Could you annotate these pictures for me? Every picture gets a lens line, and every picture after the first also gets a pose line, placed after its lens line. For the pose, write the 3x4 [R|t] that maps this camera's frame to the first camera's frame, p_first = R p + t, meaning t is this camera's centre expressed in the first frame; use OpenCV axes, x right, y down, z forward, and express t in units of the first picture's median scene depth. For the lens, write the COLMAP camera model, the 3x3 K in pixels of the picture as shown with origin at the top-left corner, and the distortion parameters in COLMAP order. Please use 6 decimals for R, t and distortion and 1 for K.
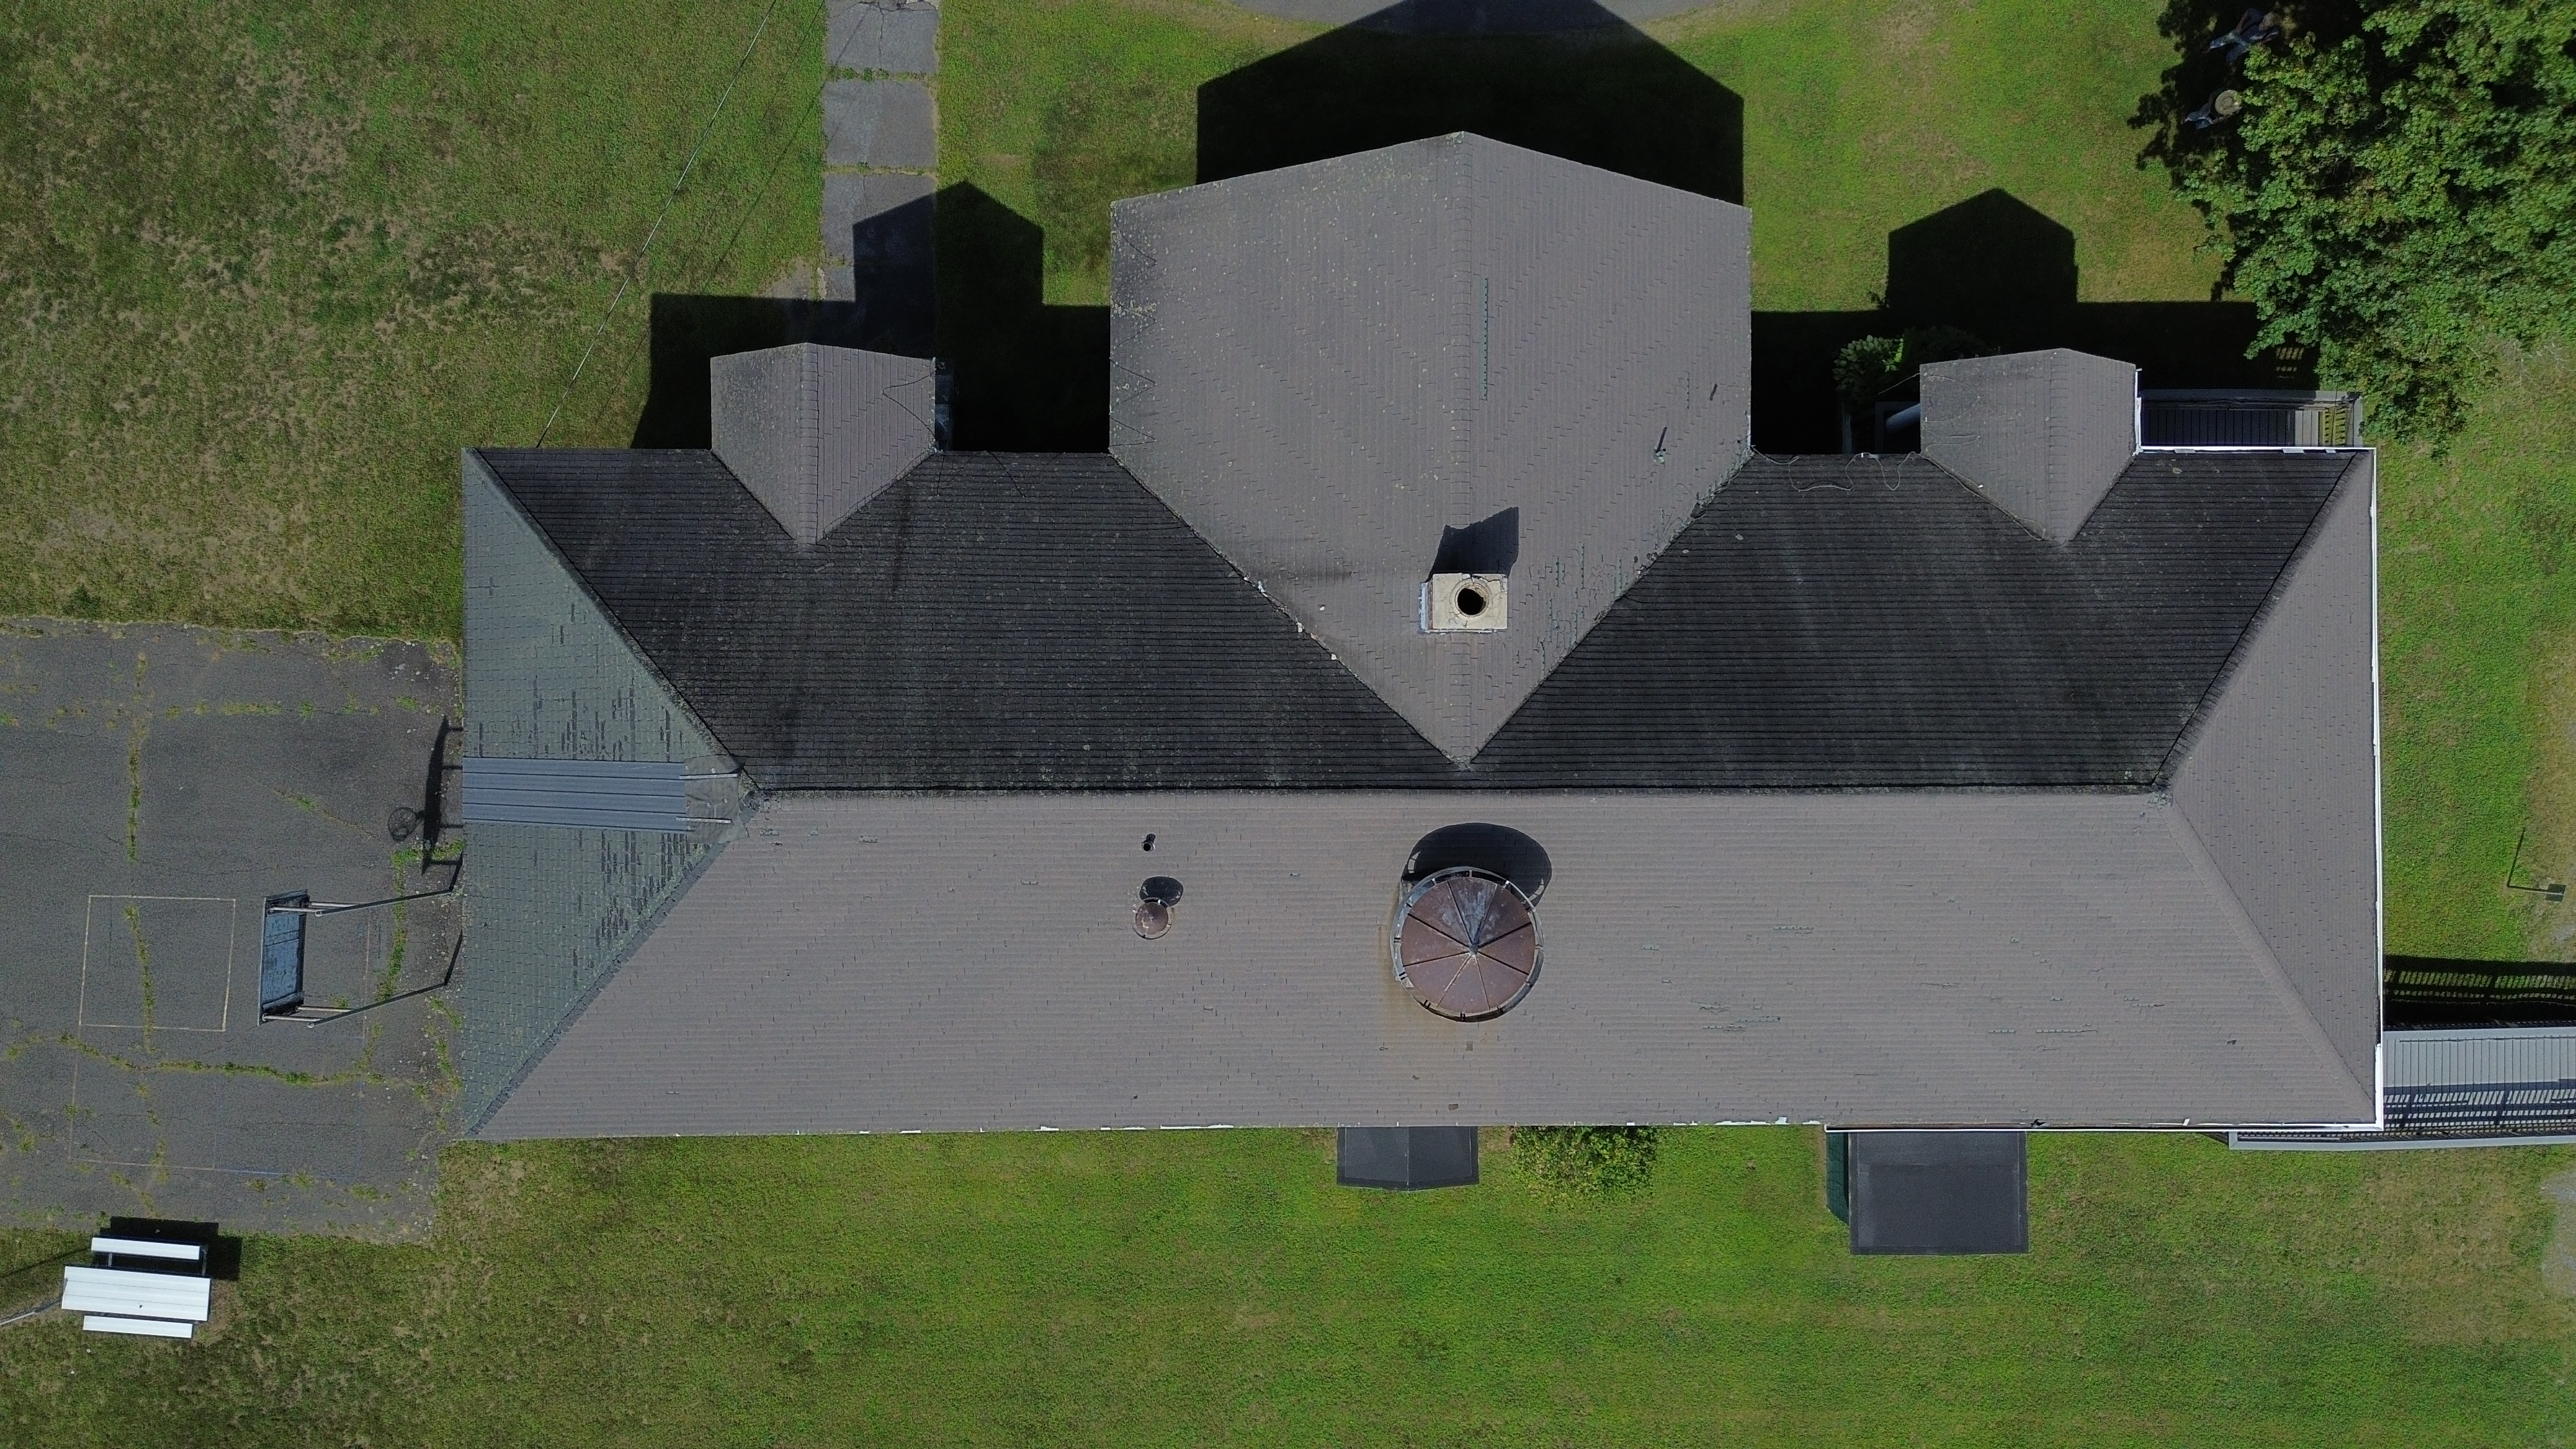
lens RADIAL K [[1739.1, 0, 1288.0], [0, 1739.1, 724.5], [0, 0, 1]] dist [0.046496, -0.054047]
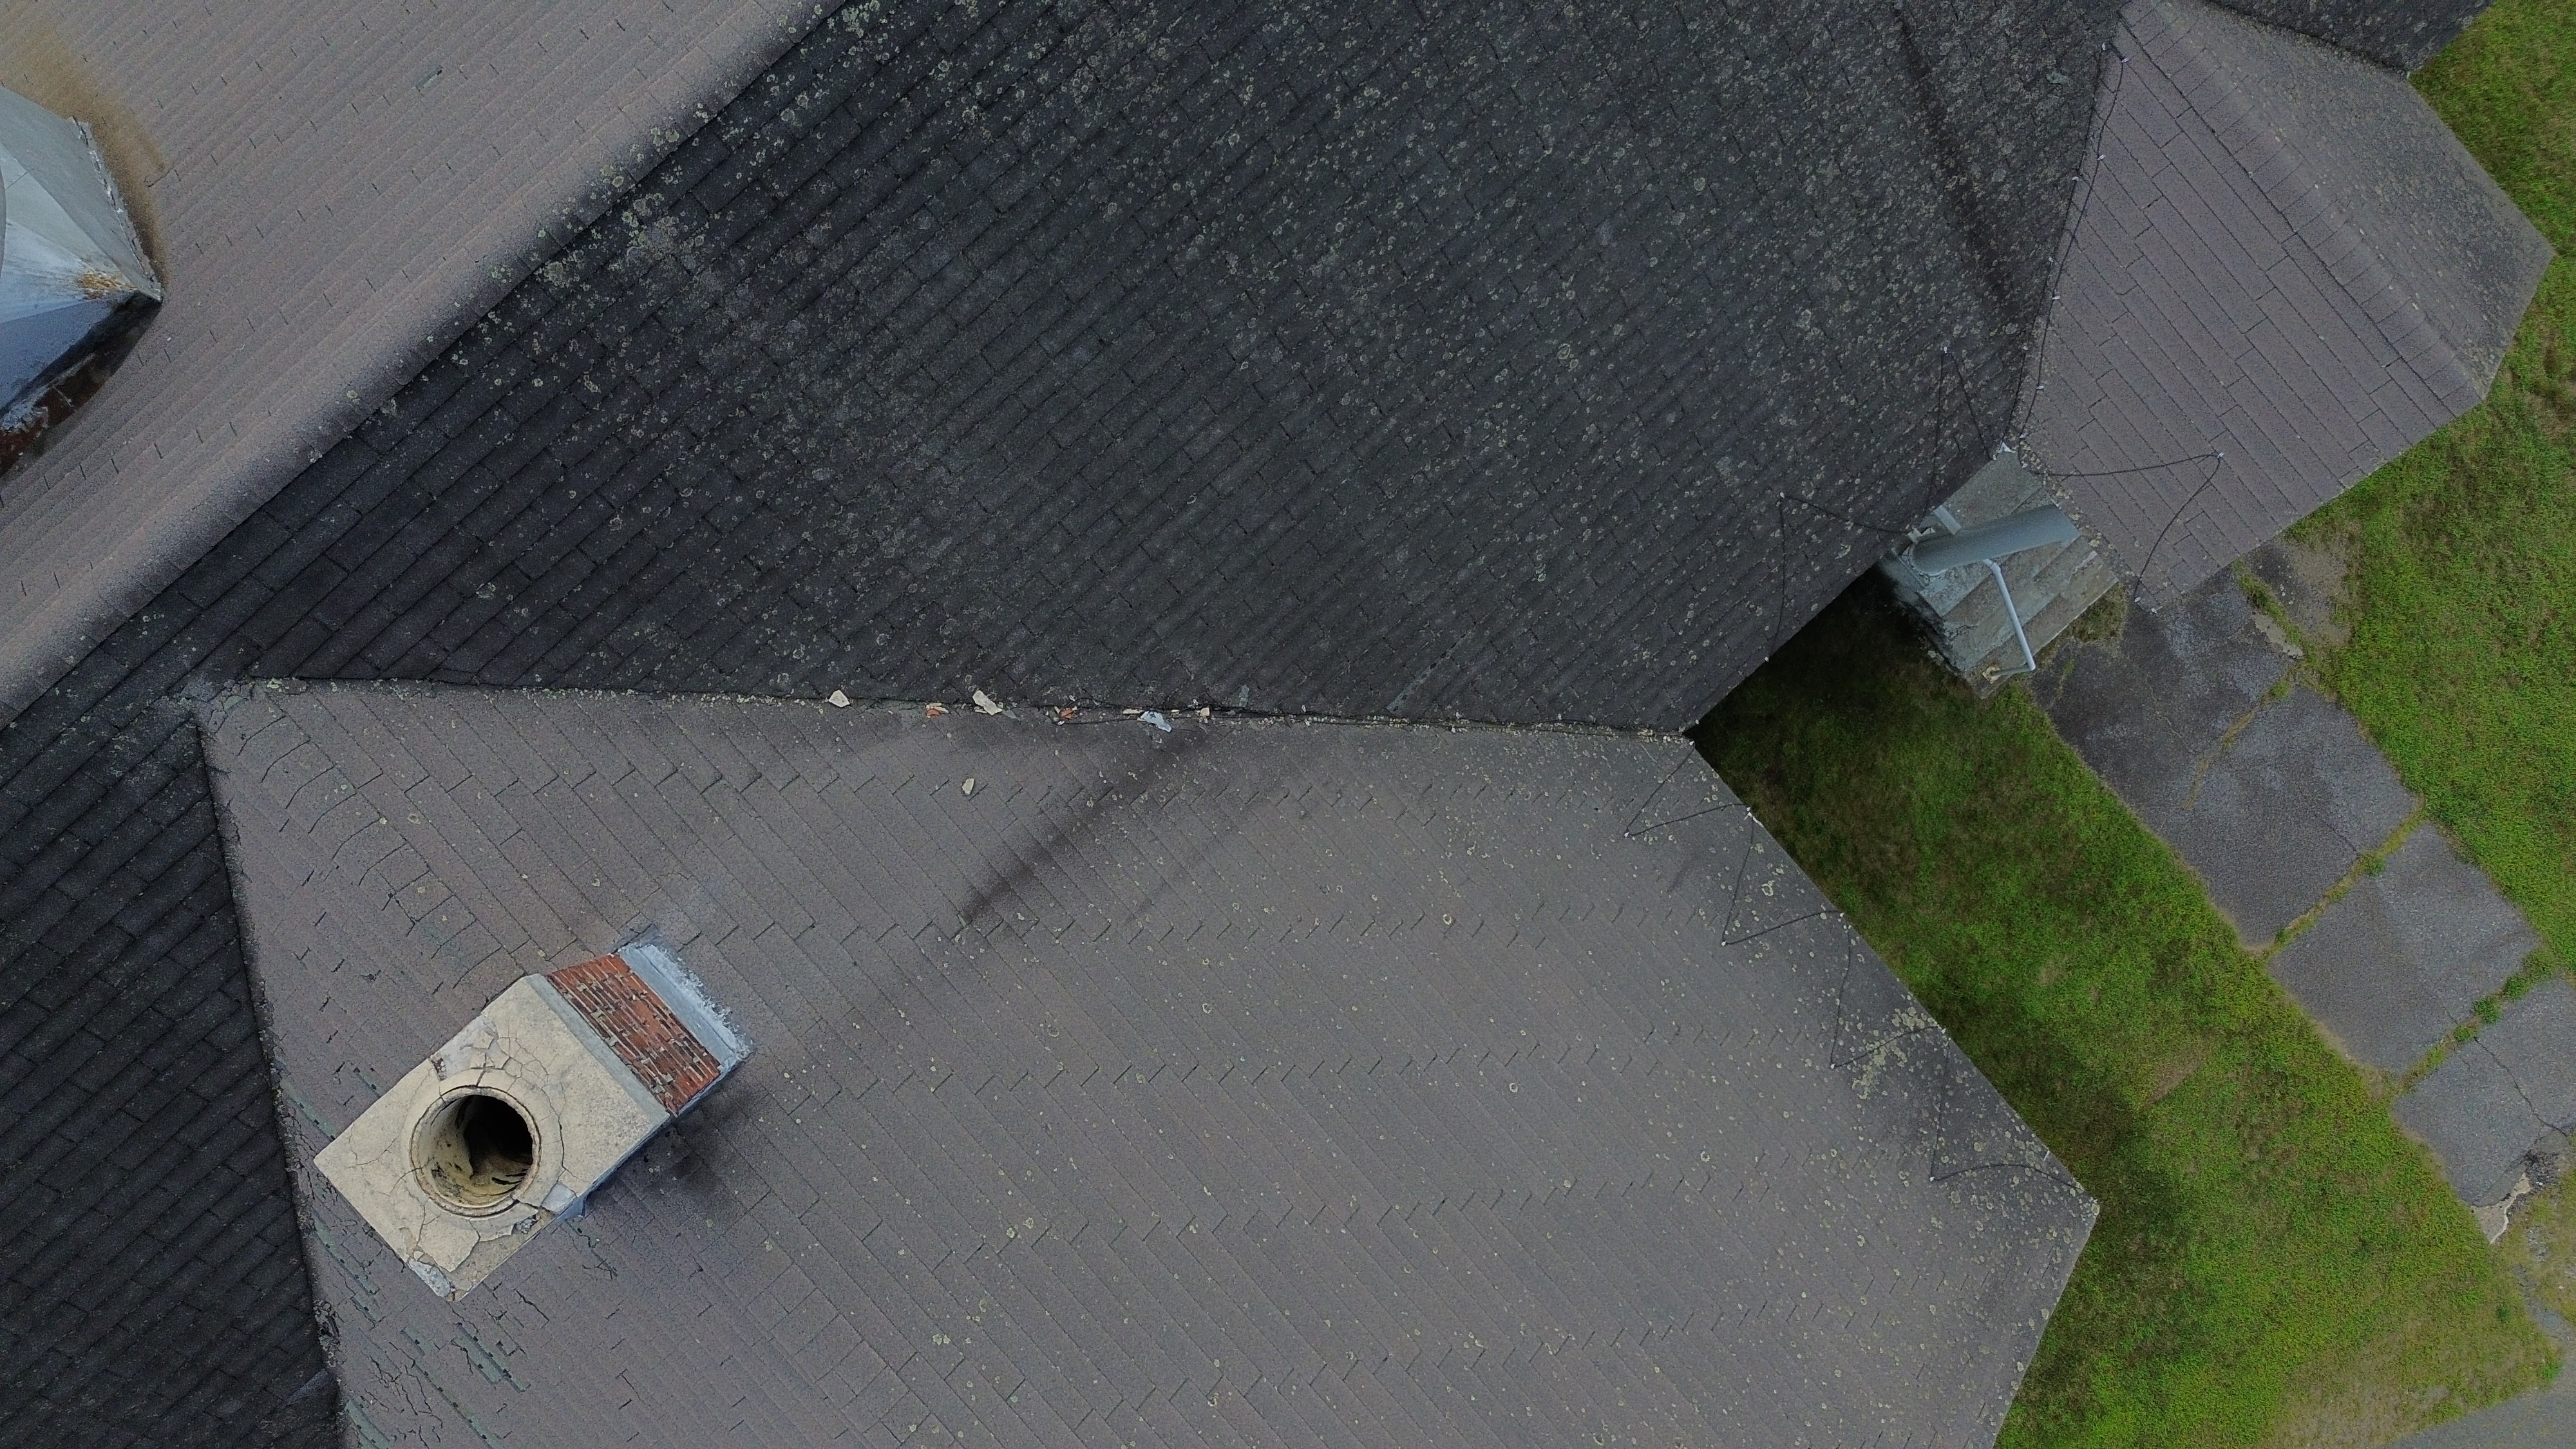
lens RADIAL K [[1792.1, 0, 1288.0], [0, 1792.1, 724.5], [0, 0, 1]] dist [0.044850, -0.031878]
pose [[-0.741579, 0.667282, -0.069244, -0.007906], [-0.667183, -0.744369, -0.027951, -0.070587], [-0.070194, 0.025471, 0.997208, 0.510883]]
